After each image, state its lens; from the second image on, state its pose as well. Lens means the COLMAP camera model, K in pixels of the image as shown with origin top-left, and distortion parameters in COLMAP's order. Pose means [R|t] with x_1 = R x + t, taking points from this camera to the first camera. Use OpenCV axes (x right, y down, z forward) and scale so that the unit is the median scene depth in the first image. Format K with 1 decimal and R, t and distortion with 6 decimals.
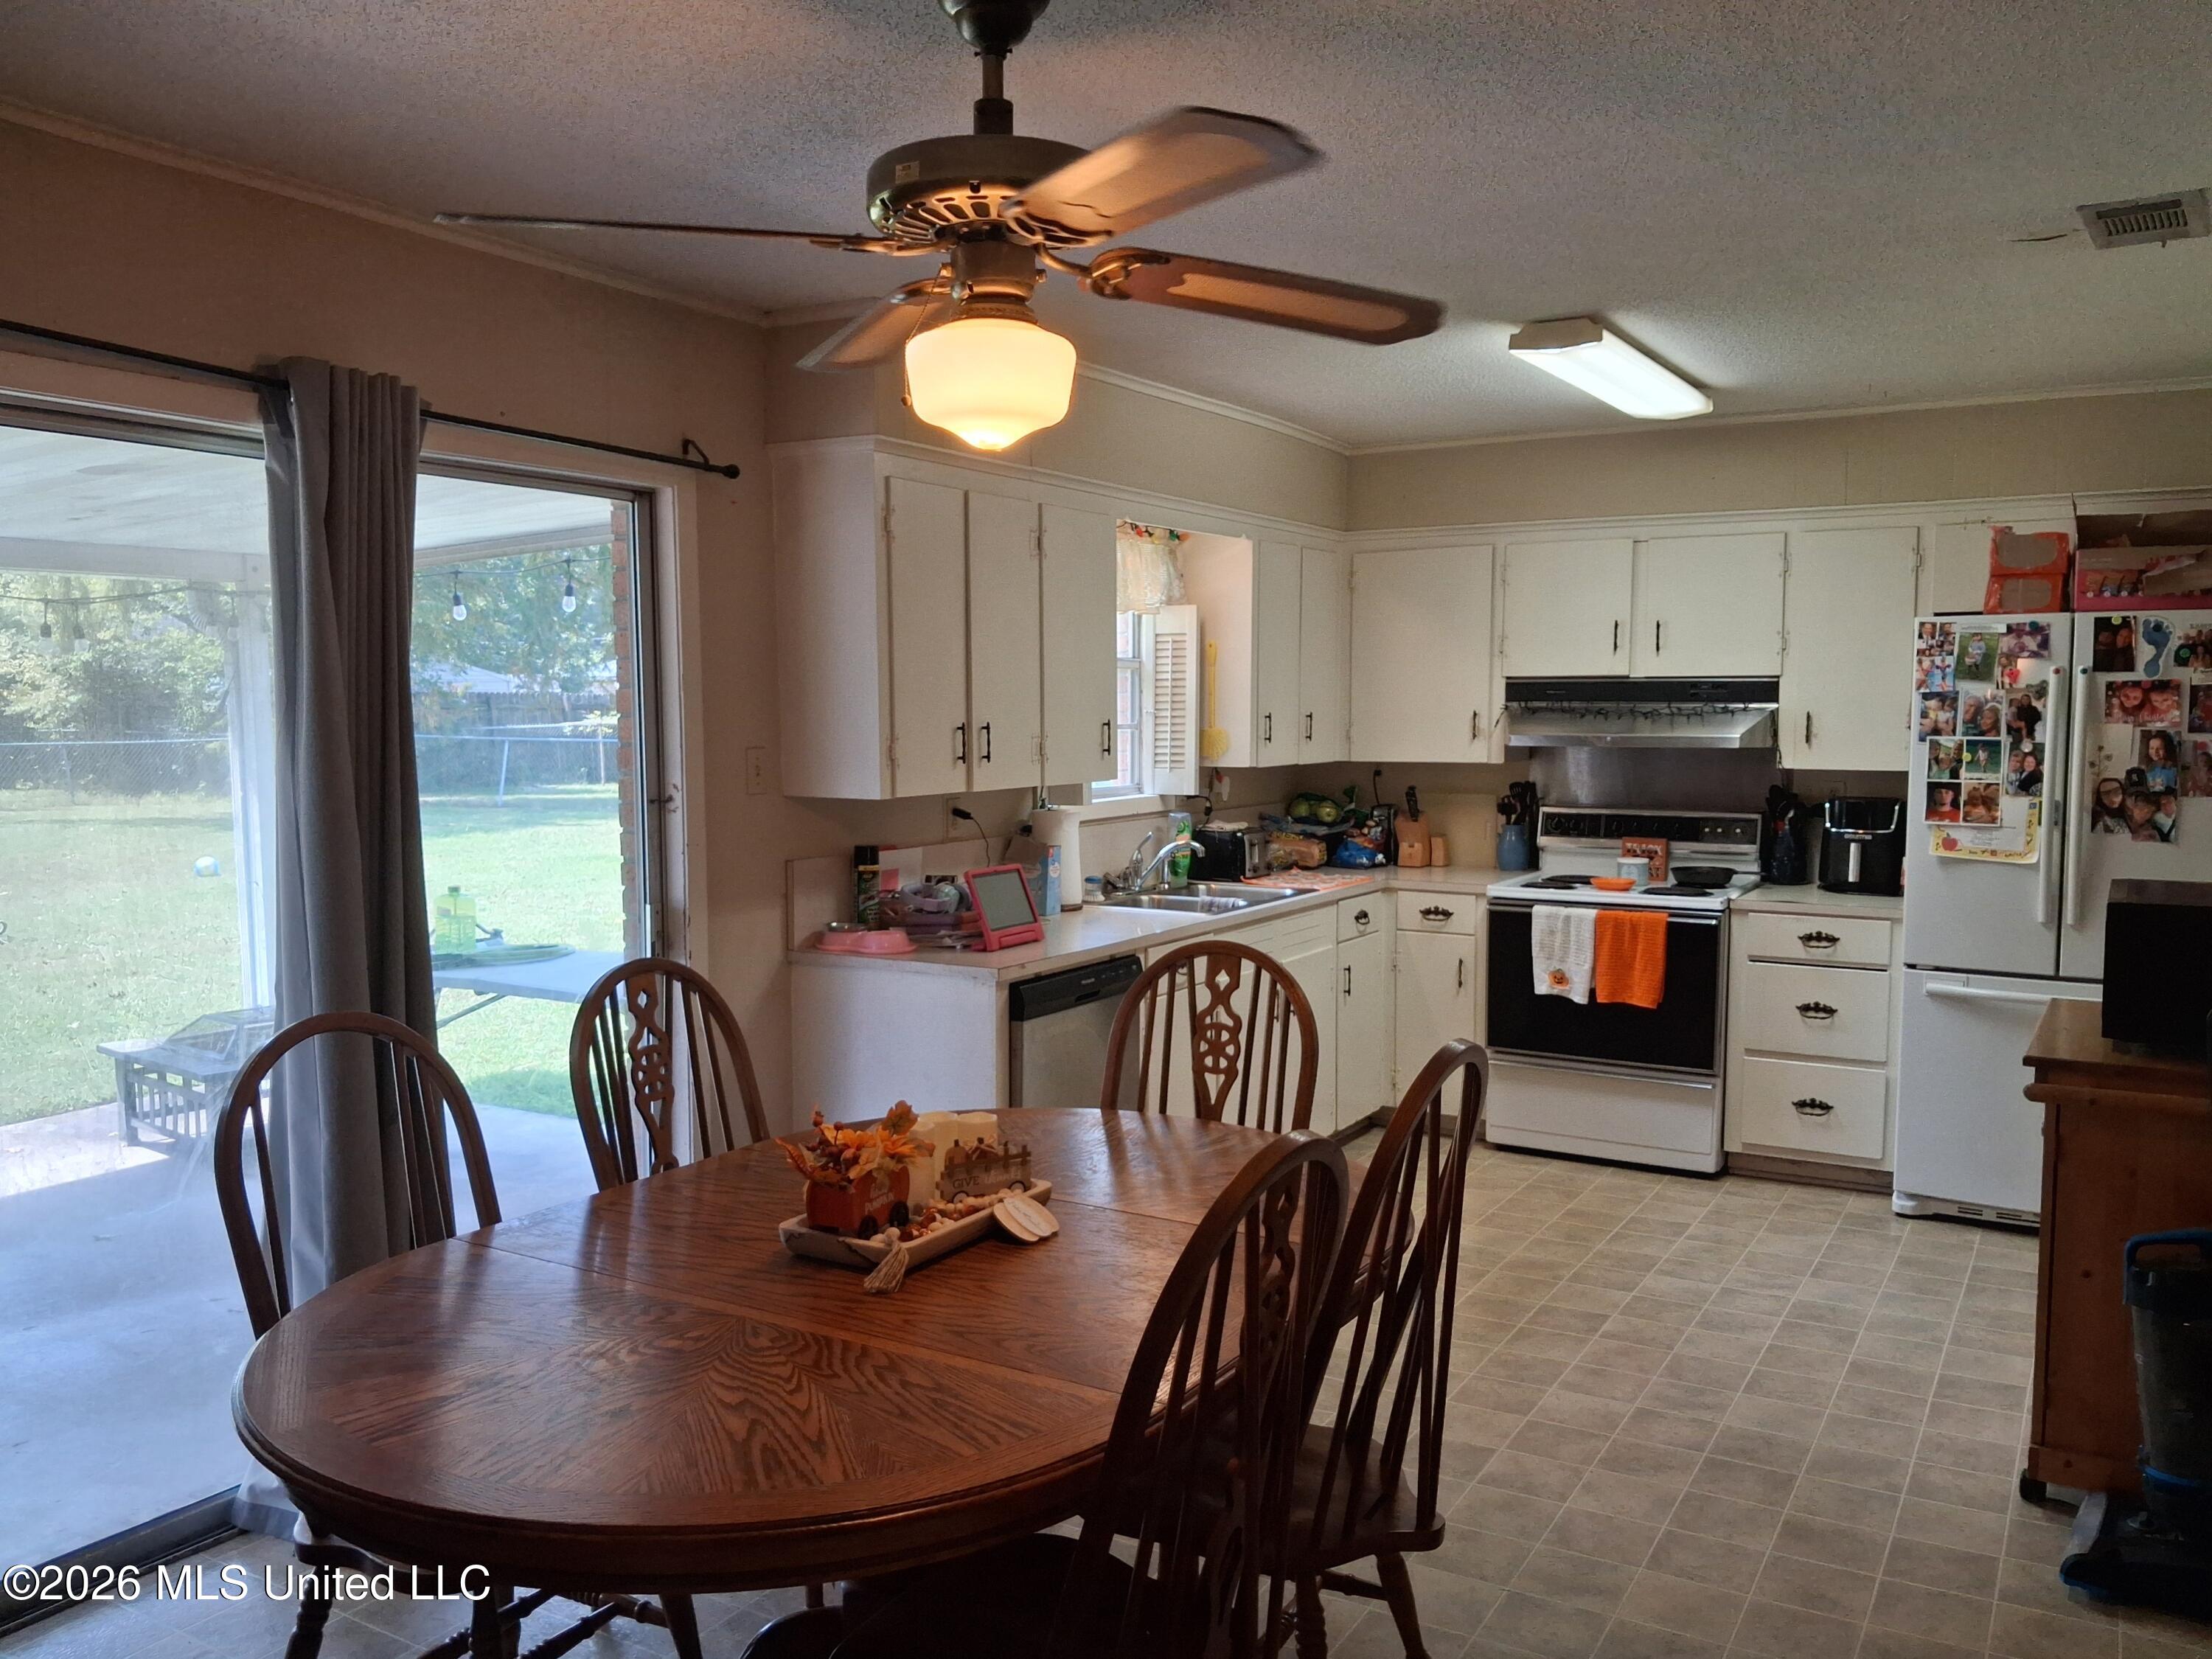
lens RADIAL K [[1731.6, 0, 1078.1], [0, 1731.6, 855.6], [0, 0, 1]] dist [0.052626, -0.075728]
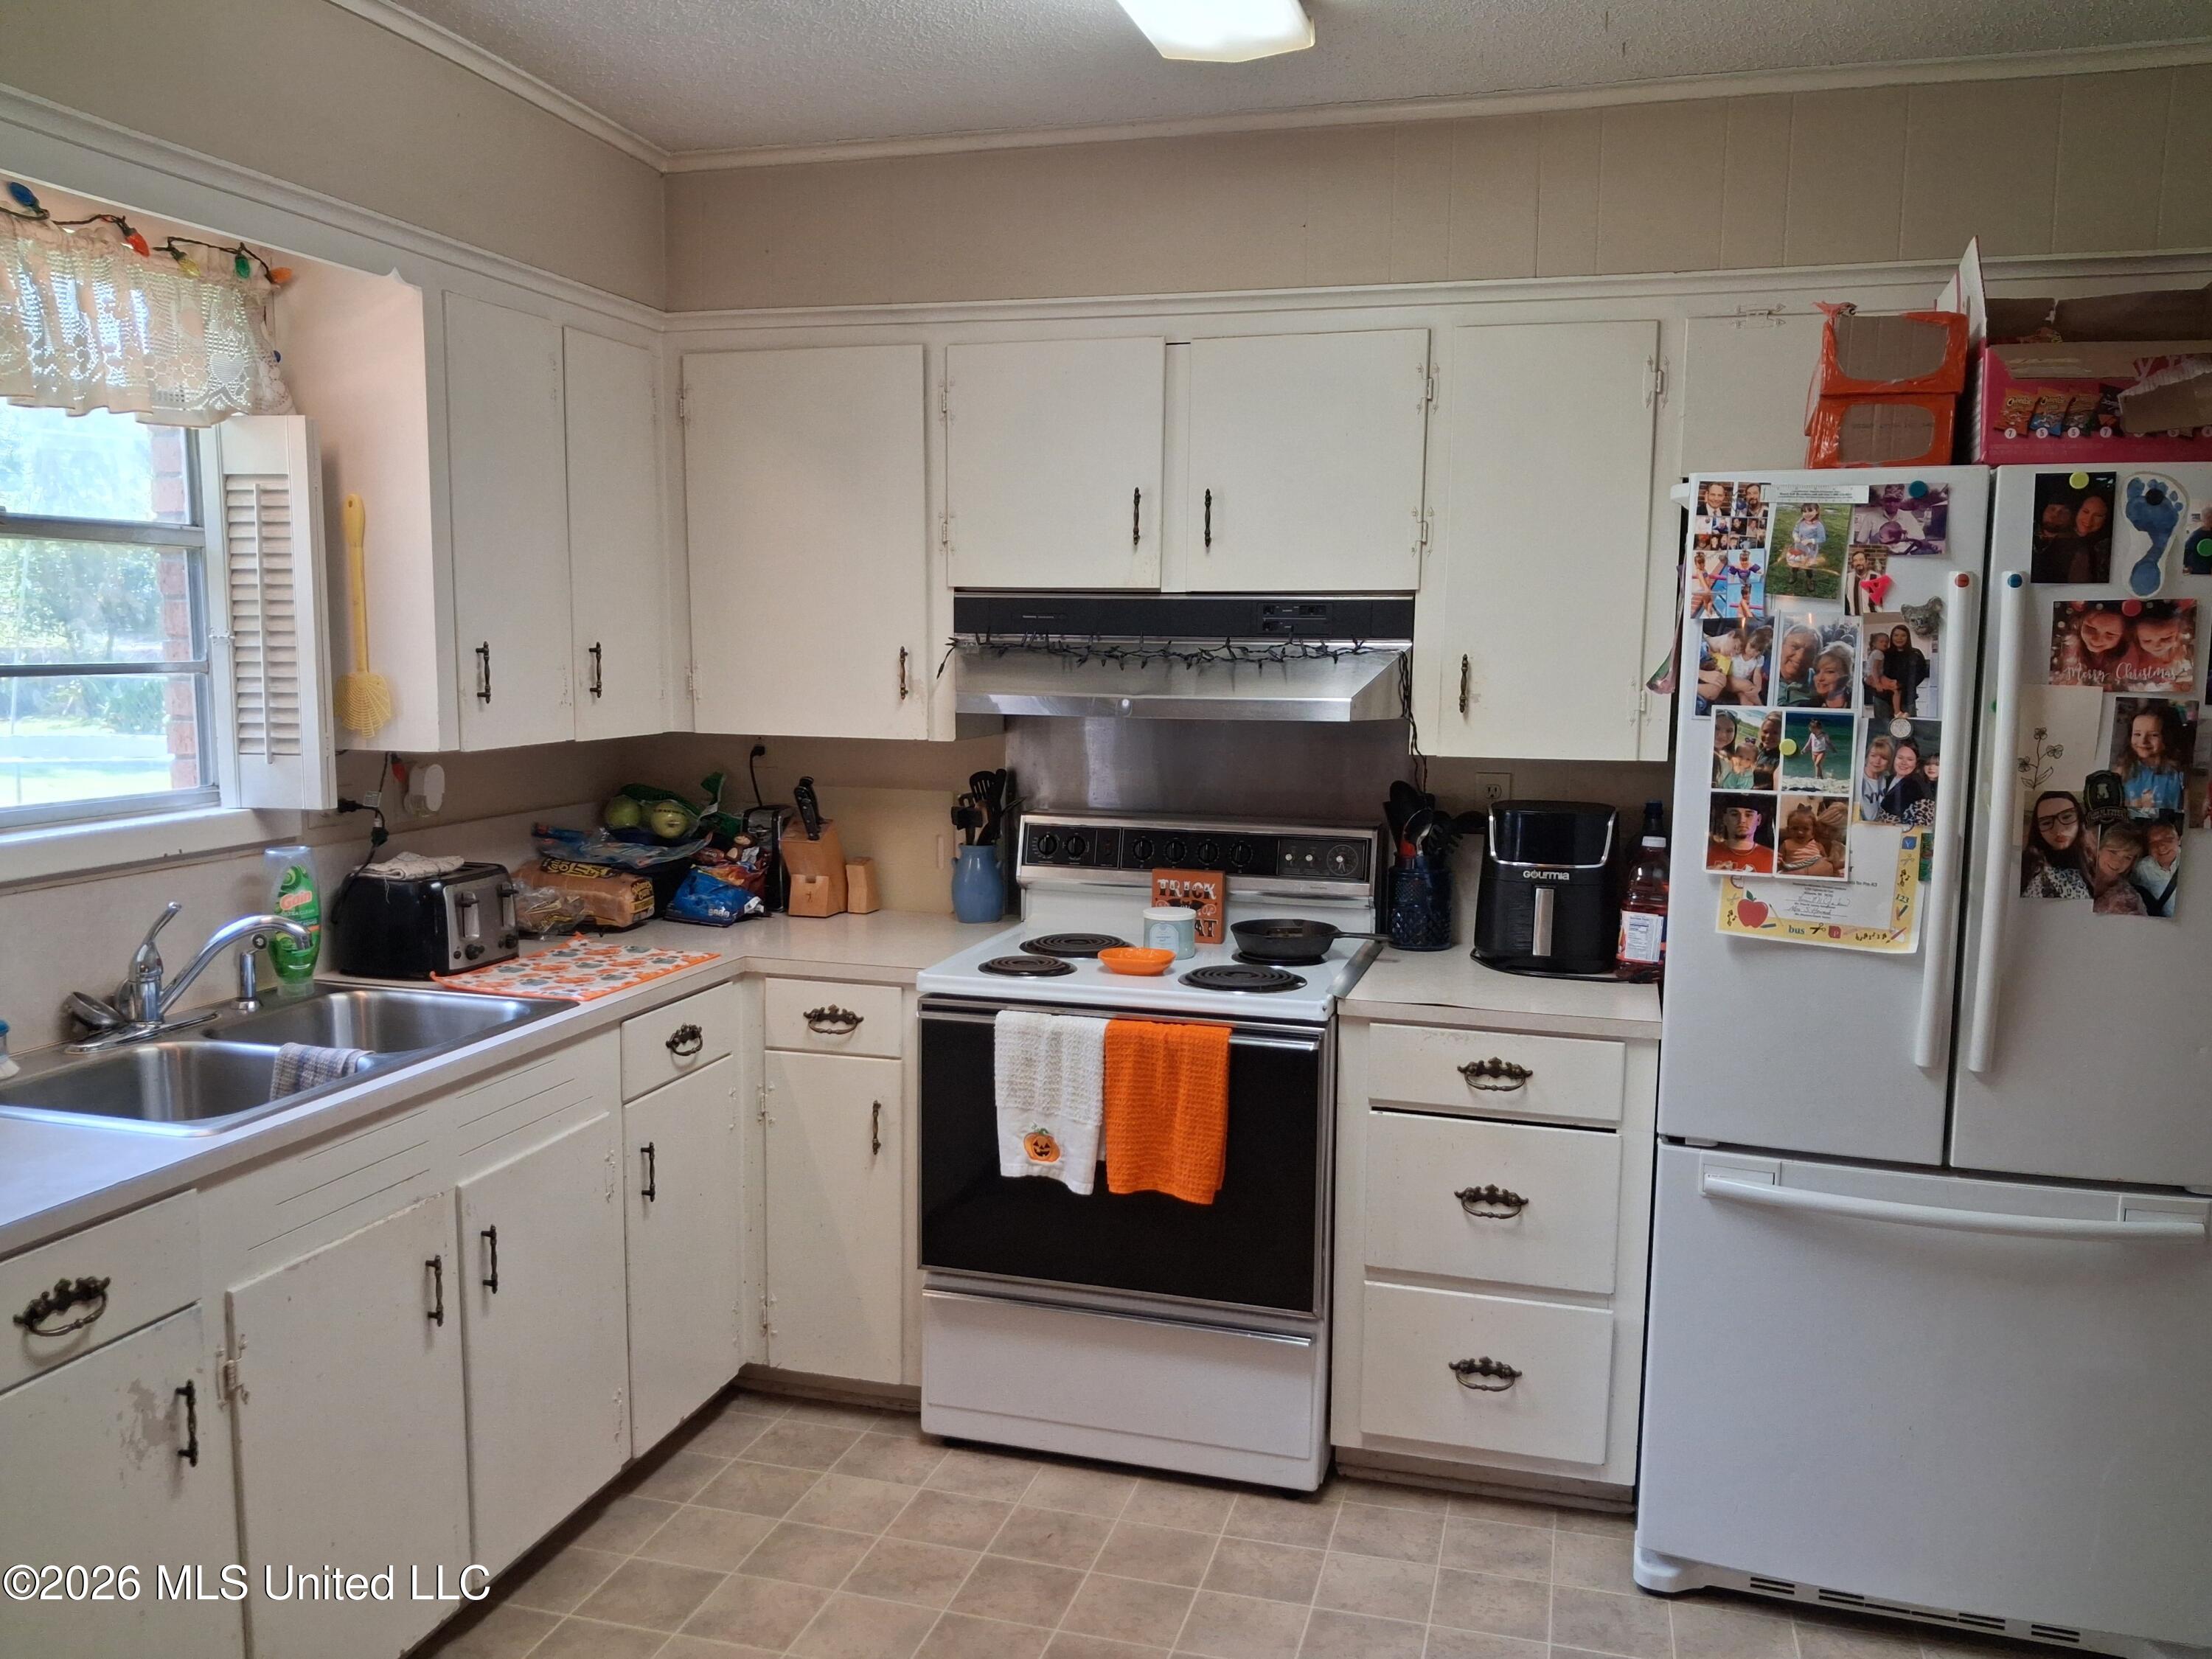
lens RADIAL K [[1731.6, 0, 1089.0], [0, 1731.6, 838.7], [0, 0, 1]] dist [0.052626, -0.075728]
pose [[0.964083, -0.016219, 0.265106, 0.151248], [0.010094, 0.999650, 0.024451, -0.038309], [-0.265410, -0.020897, 0.963909, 0.486544]]
